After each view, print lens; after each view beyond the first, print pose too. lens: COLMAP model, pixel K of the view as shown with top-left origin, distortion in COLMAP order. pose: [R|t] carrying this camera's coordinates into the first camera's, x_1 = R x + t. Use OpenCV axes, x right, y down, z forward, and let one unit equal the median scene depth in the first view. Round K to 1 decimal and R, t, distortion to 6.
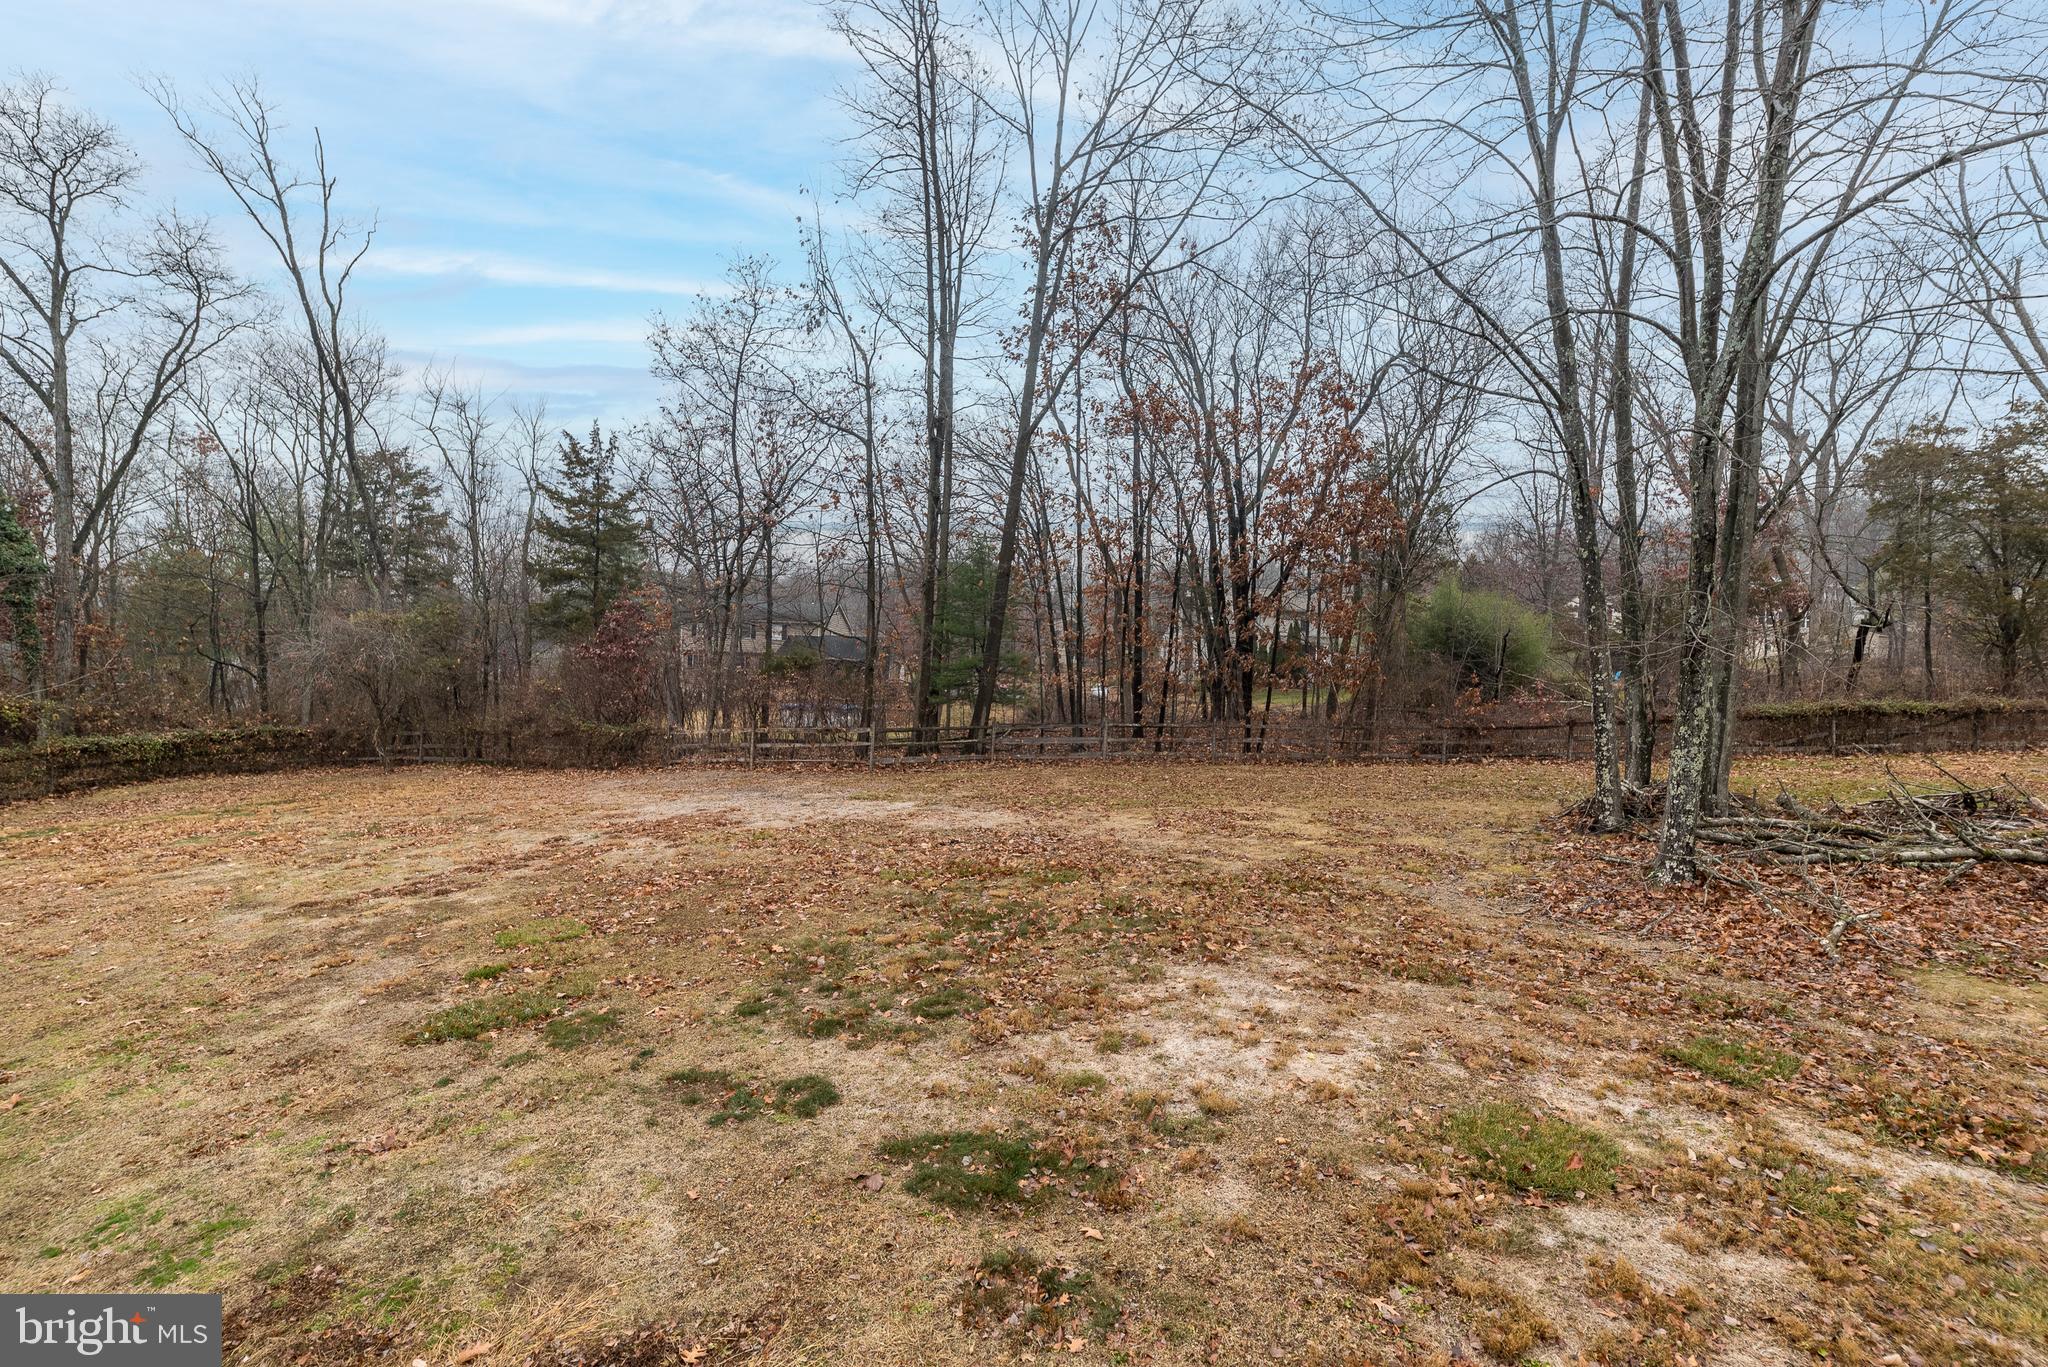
lens RADIAL K [[886.9, 0, 1027.4], [0, 886.9, 687.6], [0, 0, 1]] dist [-0.000643, -0.000001]
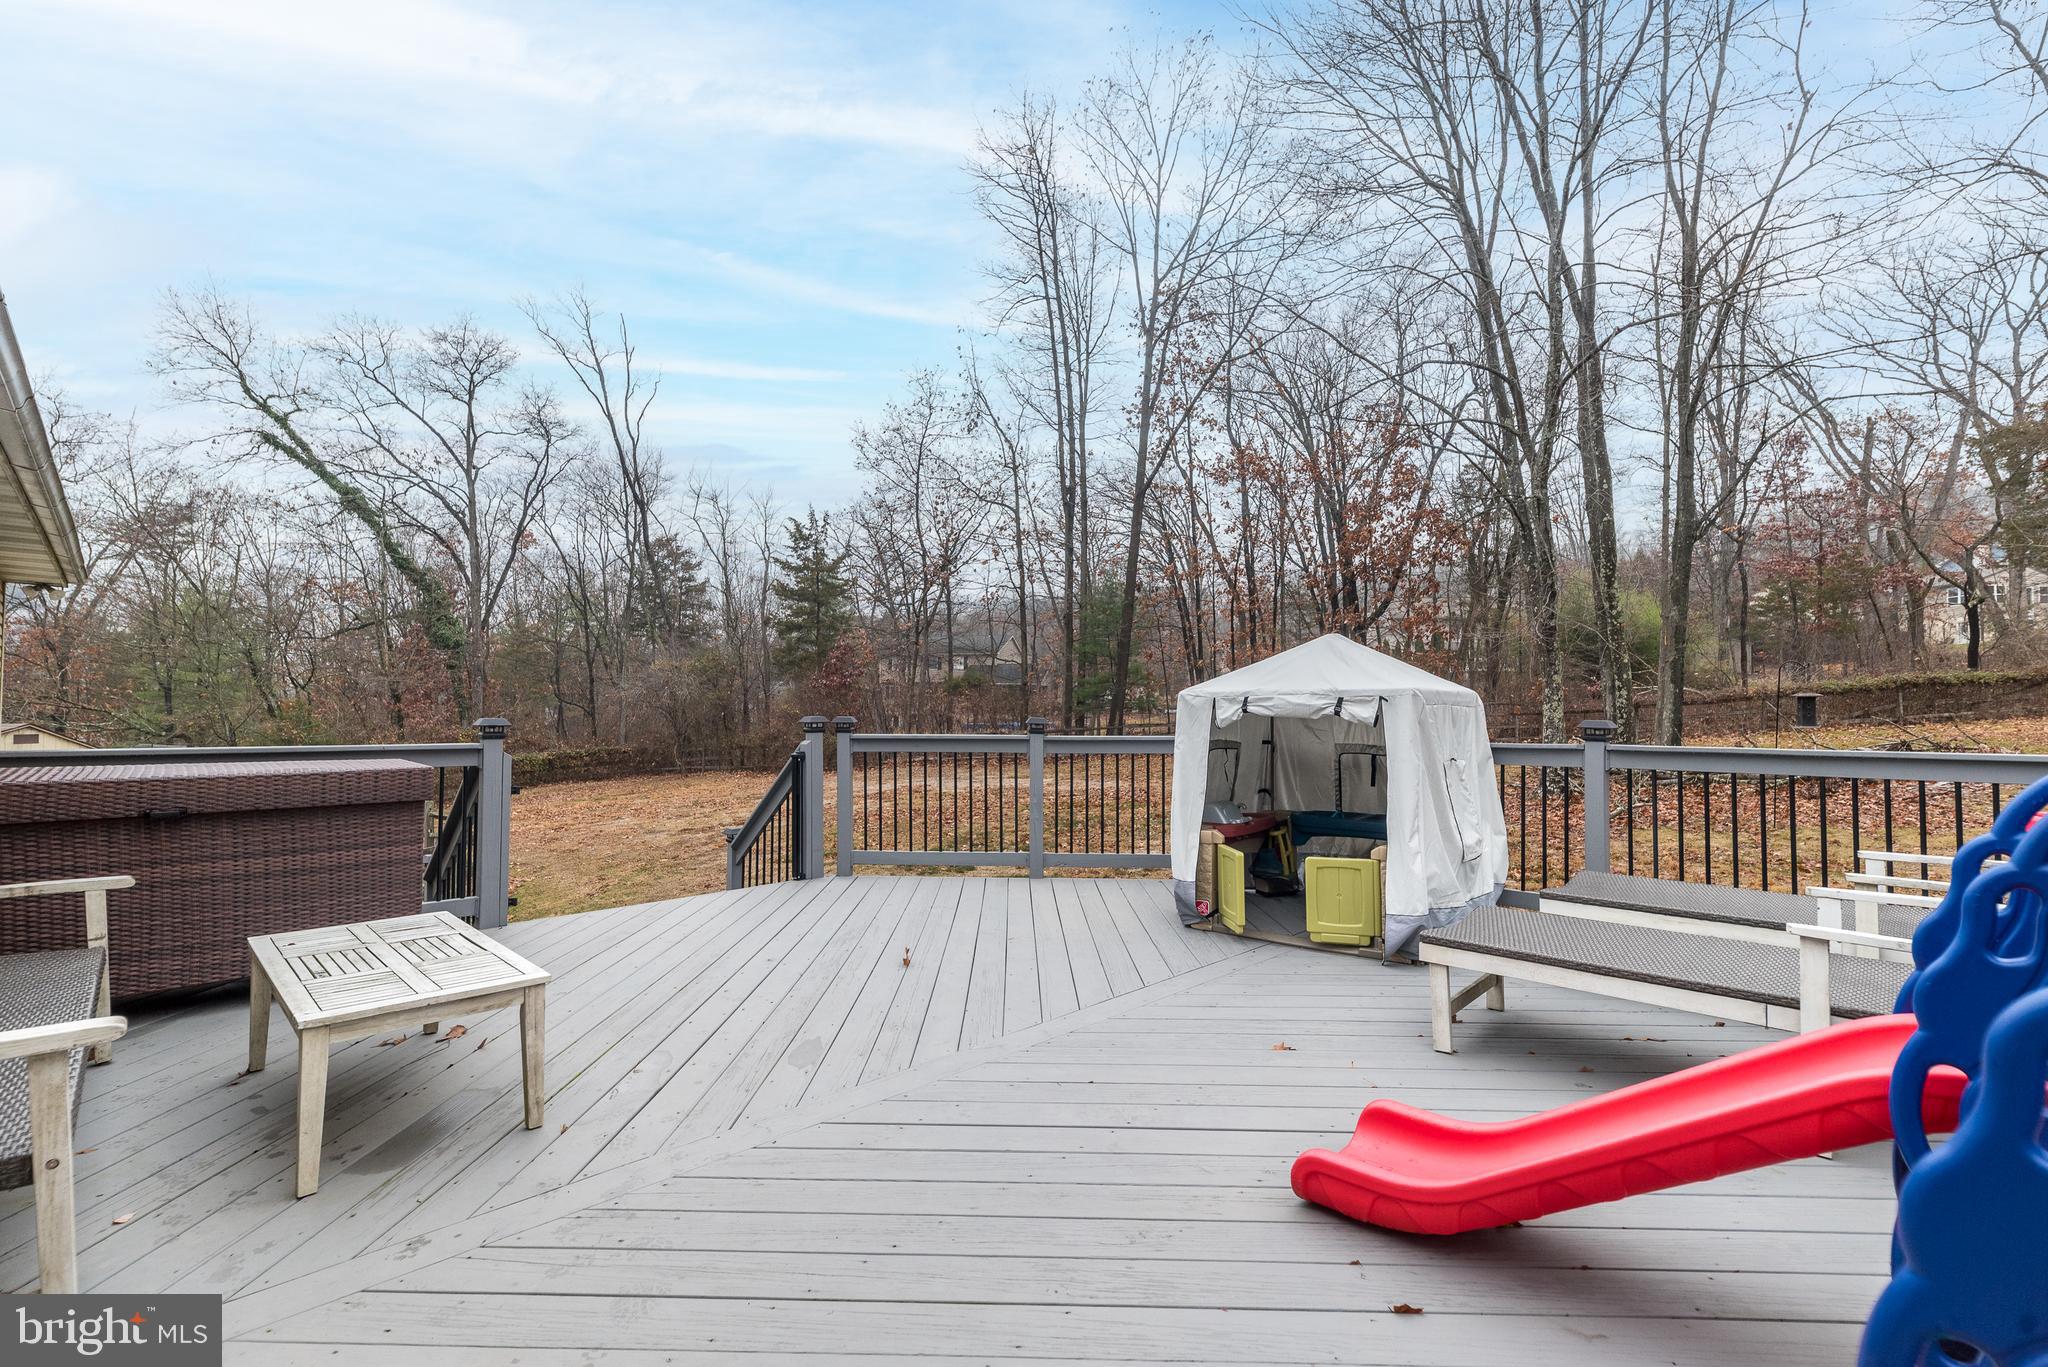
lens RADIAL K [[903.6, 0, 1021.3], [0, 903.6, 690.4], [0, 0, 1]] dist [0.002603, 0.000937]
pose [[0.976722, -0.042477, -0.210259, 0.075693], [0.036696, 0.998835, -0.031323, 0.022374], [0.211345, 0.022879, 0.977144, -0.228052]]
